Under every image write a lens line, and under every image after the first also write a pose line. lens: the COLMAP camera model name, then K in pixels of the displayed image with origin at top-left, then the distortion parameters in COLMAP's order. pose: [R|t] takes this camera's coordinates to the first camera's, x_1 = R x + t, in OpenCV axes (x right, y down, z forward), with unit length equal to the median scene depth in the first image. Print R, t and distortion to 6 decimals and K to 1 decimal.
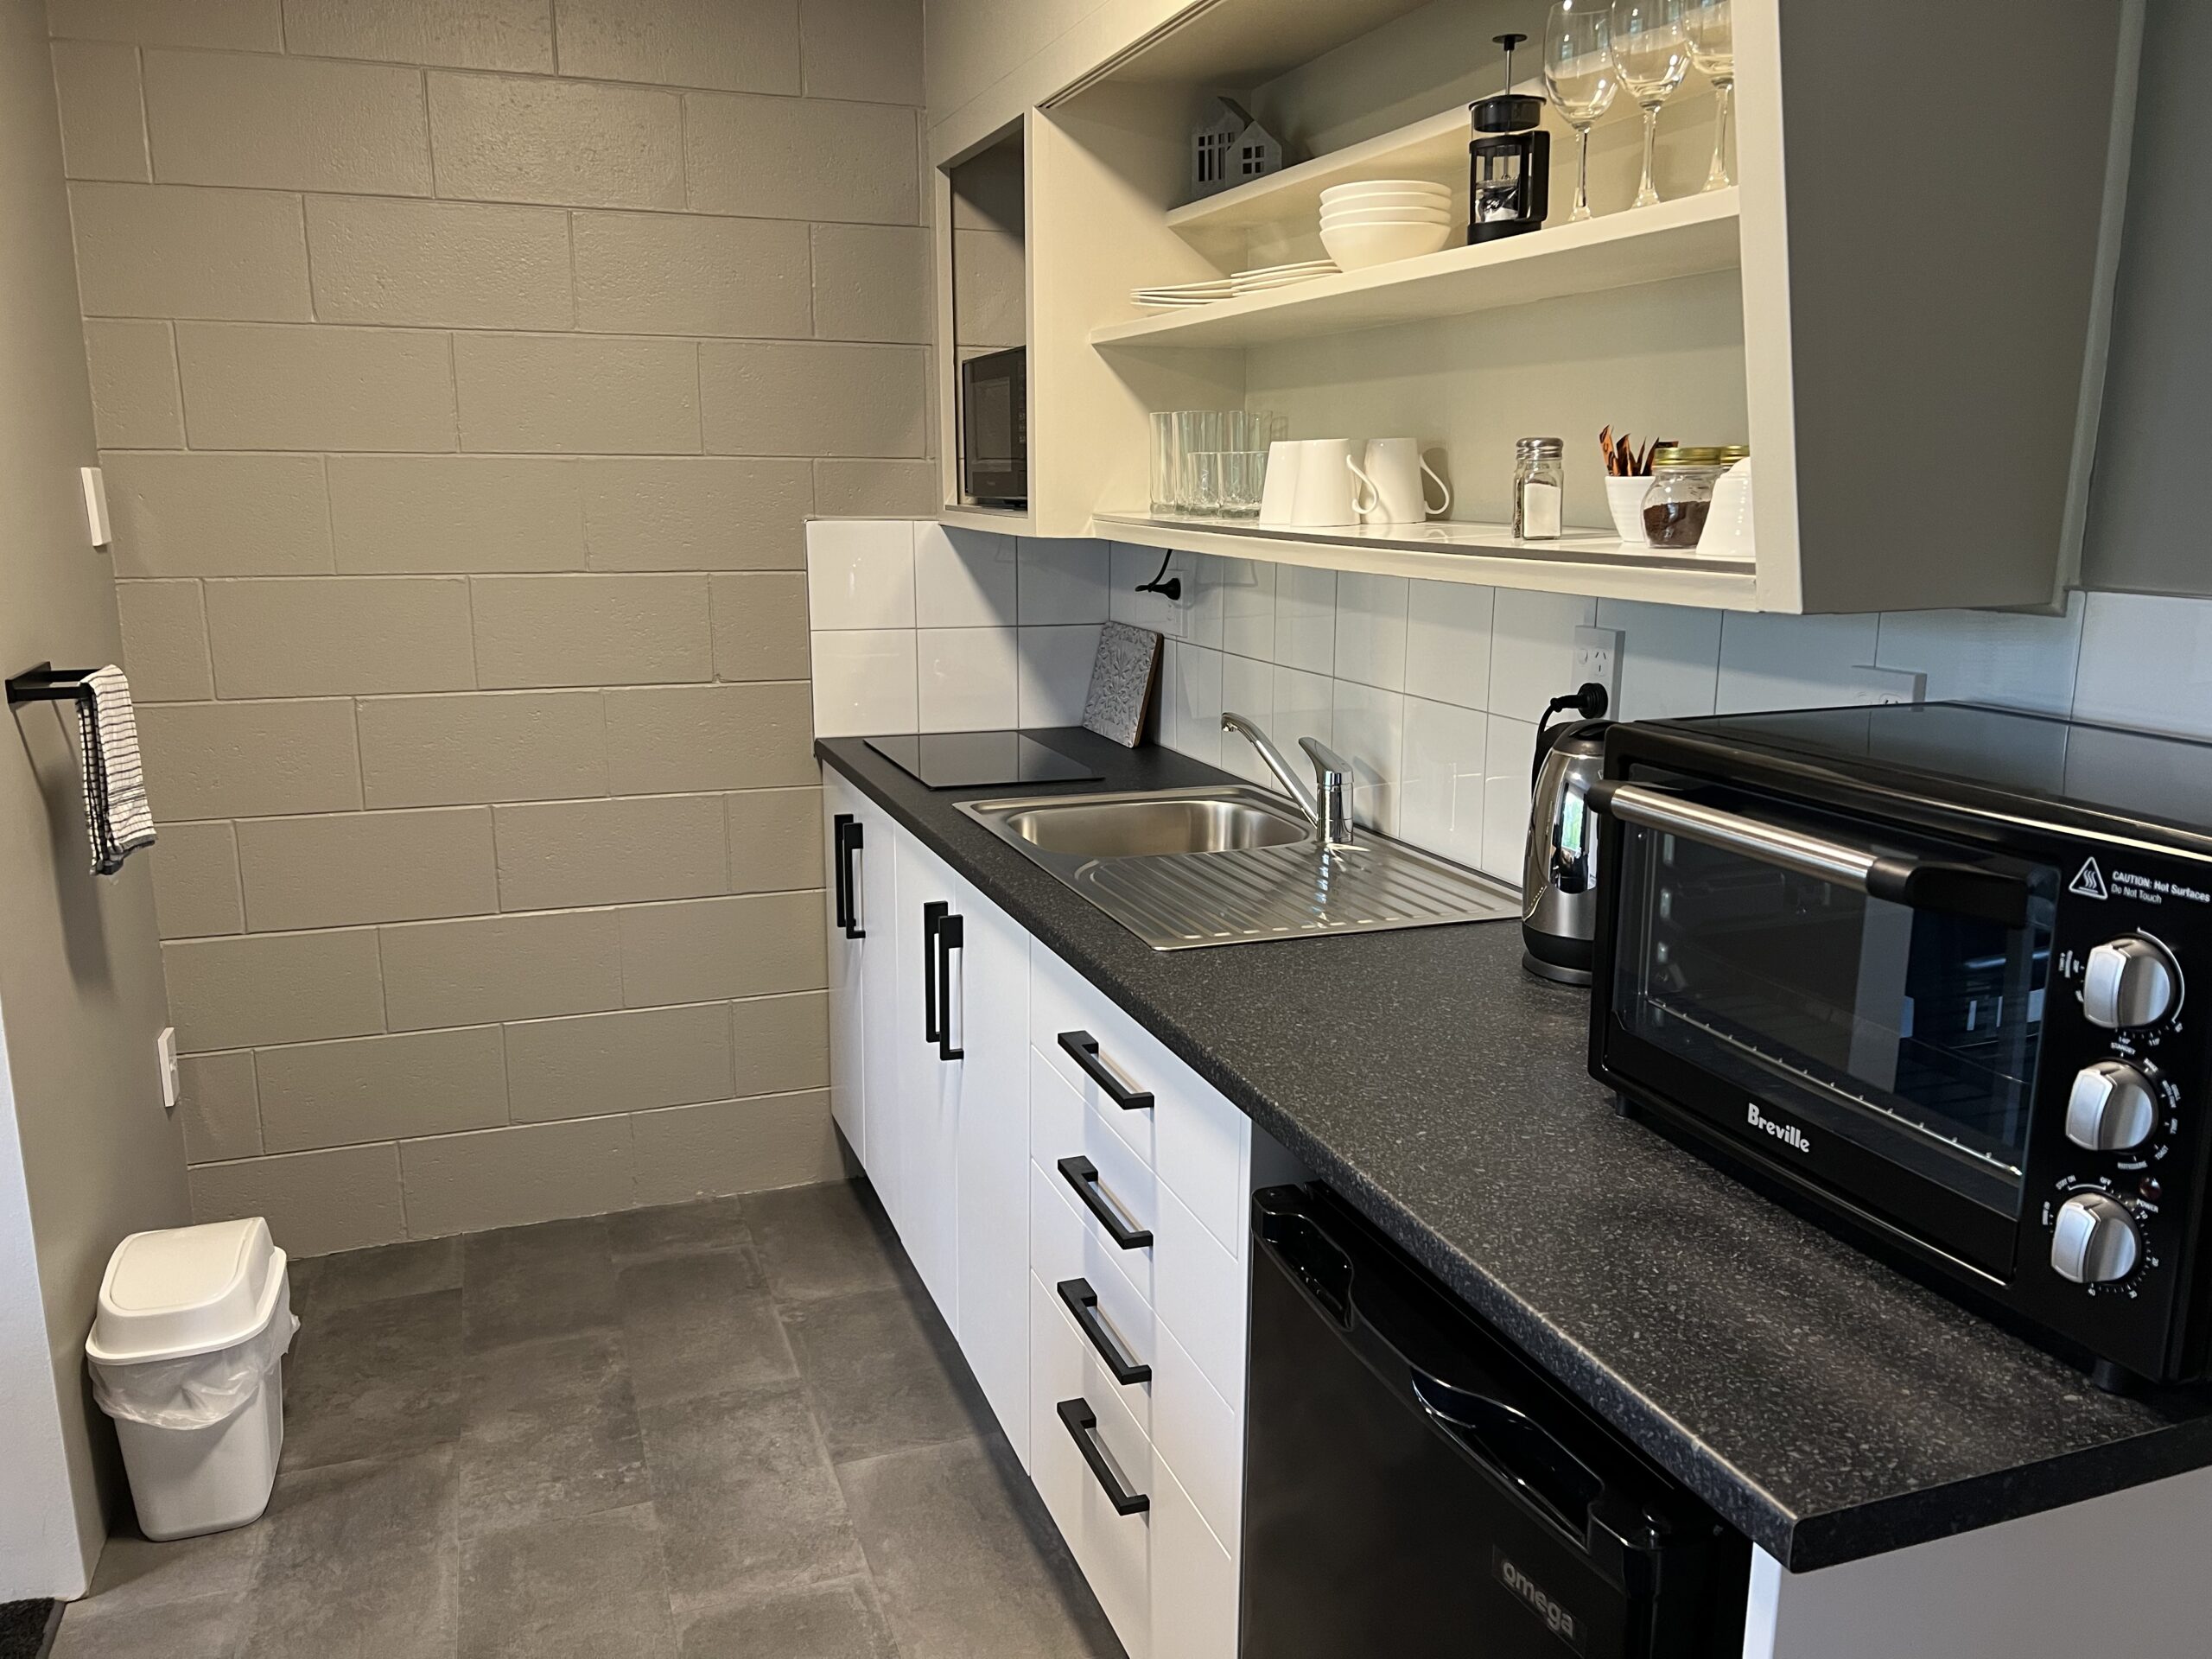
lens RADIAL K [[1672.8, 0, 1105.6], [0, 1672.8, 848.0], [0, 0, 1]] dist [0.021032, -0.010566]
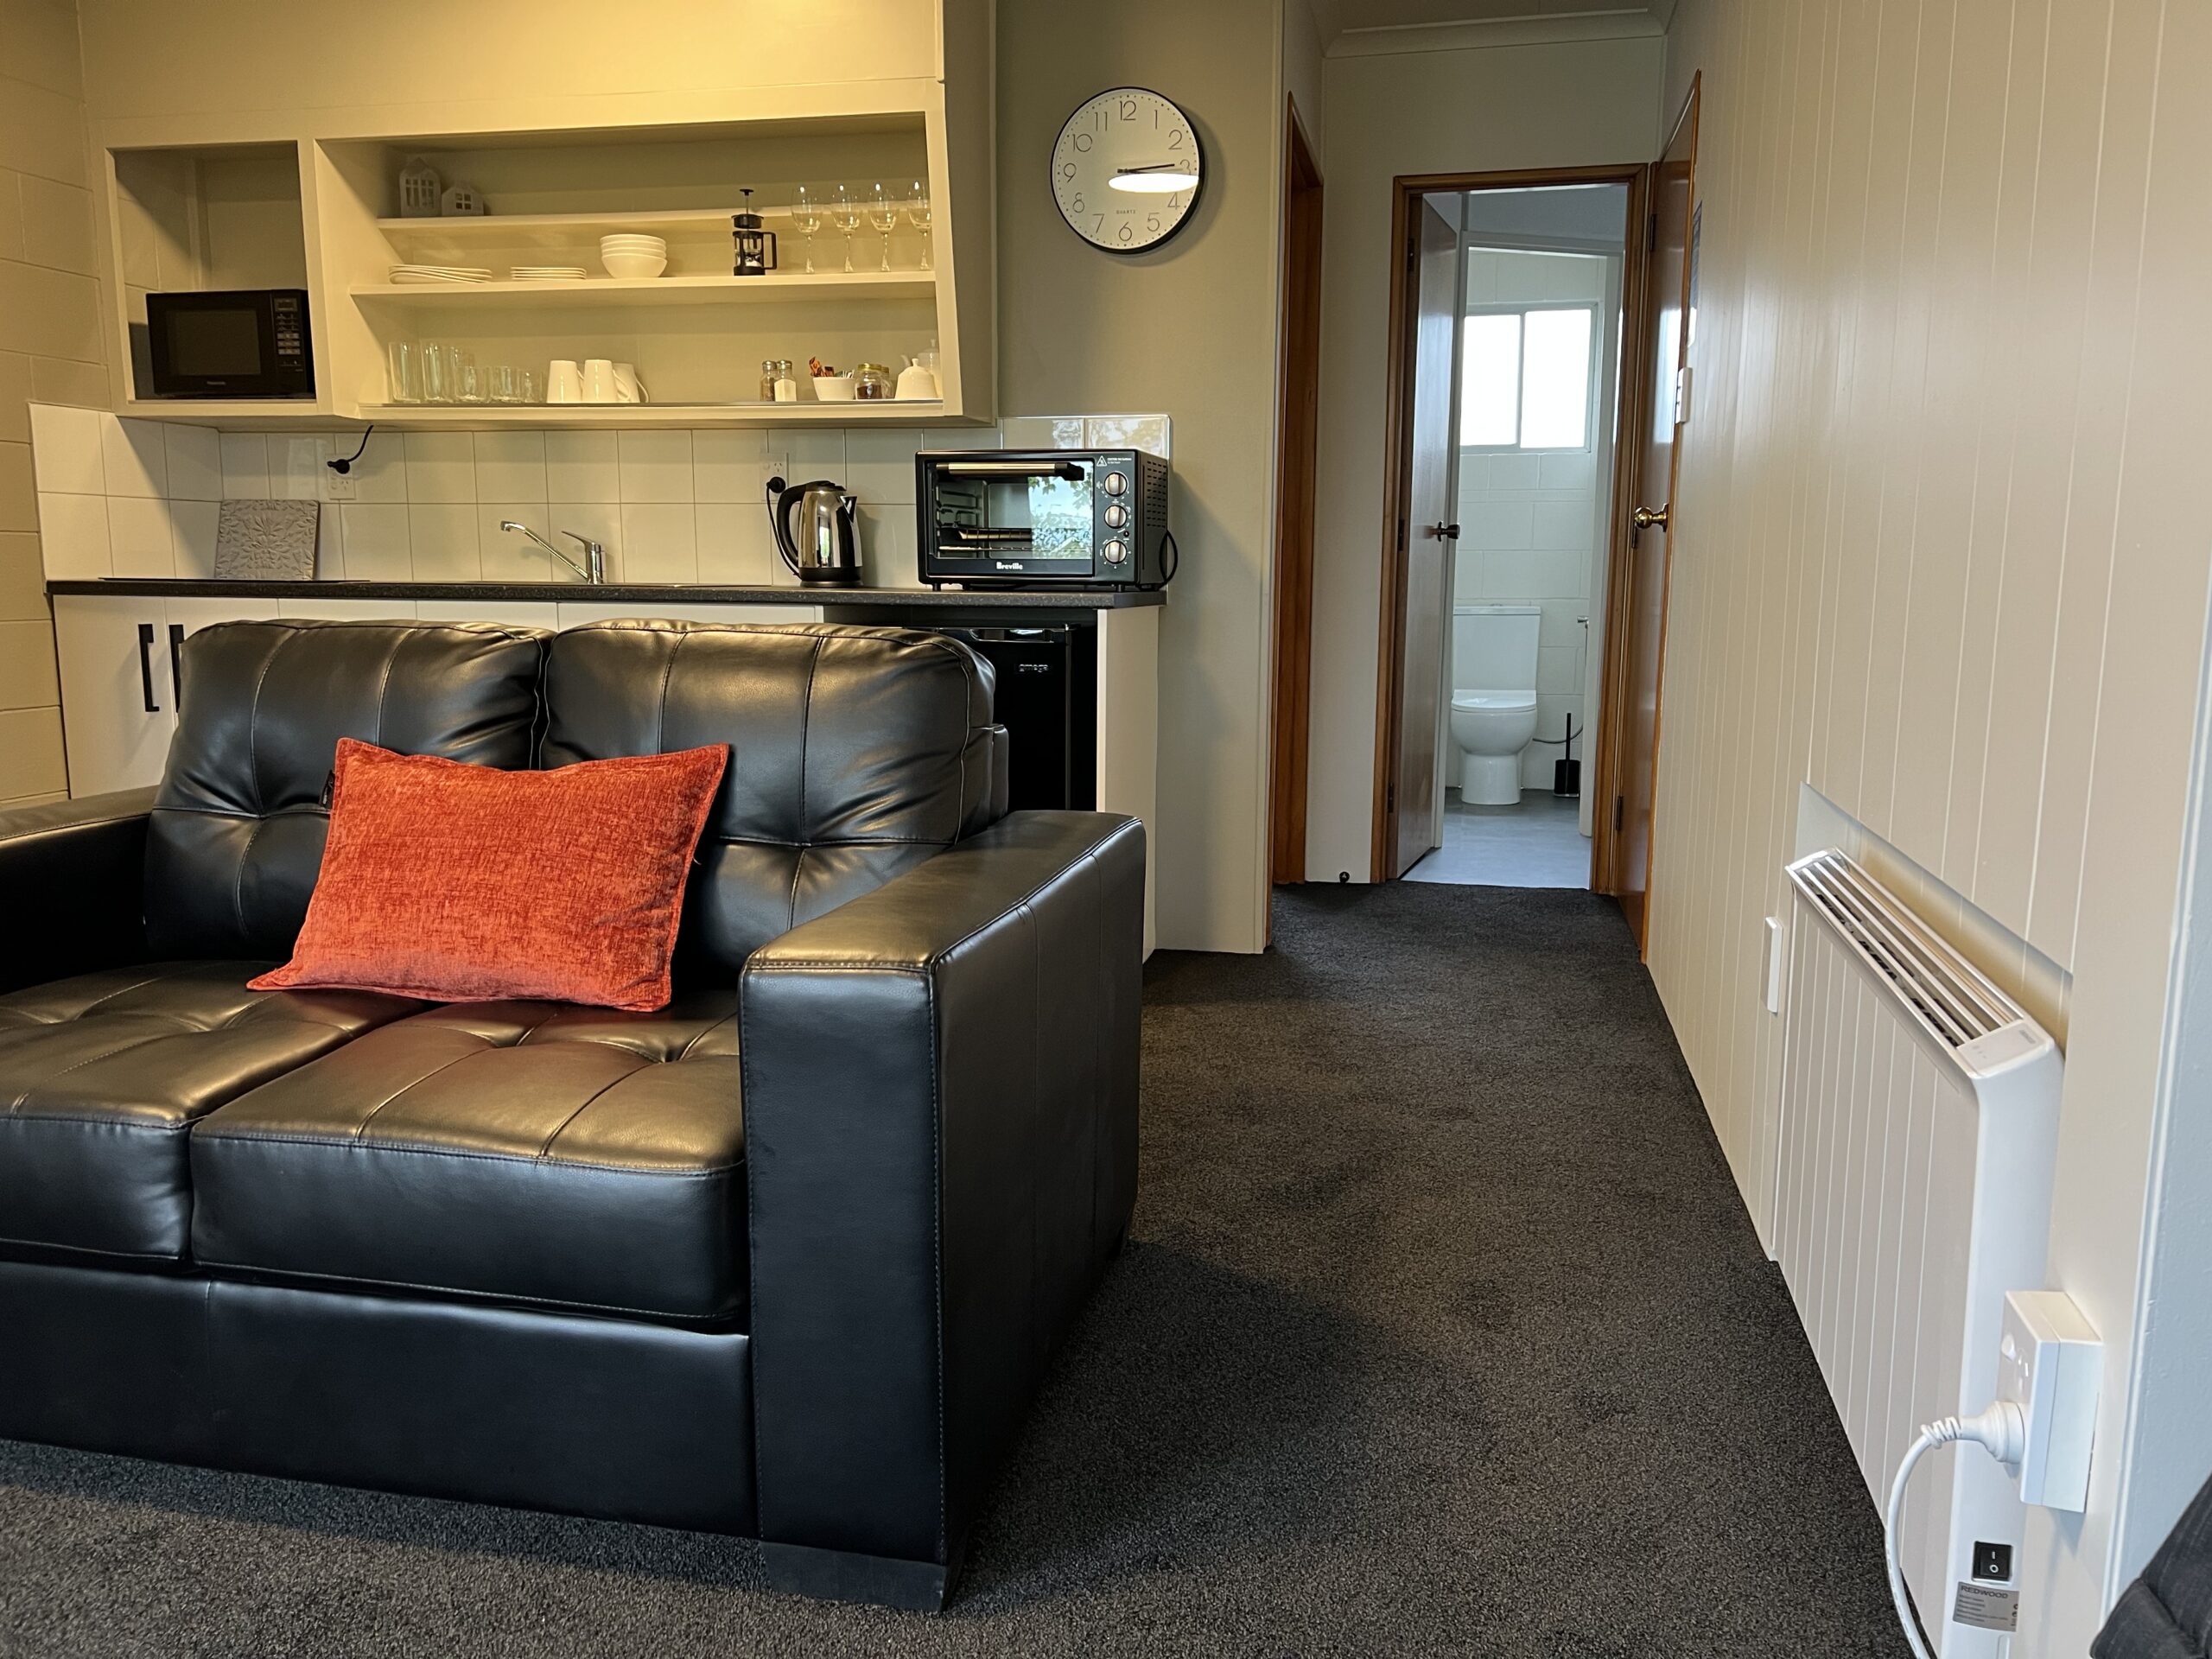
lens RADIAL K [[1672.8, 0, 1112.0], [0, 1672.8, 820.7], [0, 0, 1]] dist [0.021032, -0.010566]
pose [[0.535416, -0.131777, 0.834245, -1.150666], [0.179095, 0.983005, 0.040332, 0.283371], [-0.825382, 0.127815, 0.549917, -0.448257]]
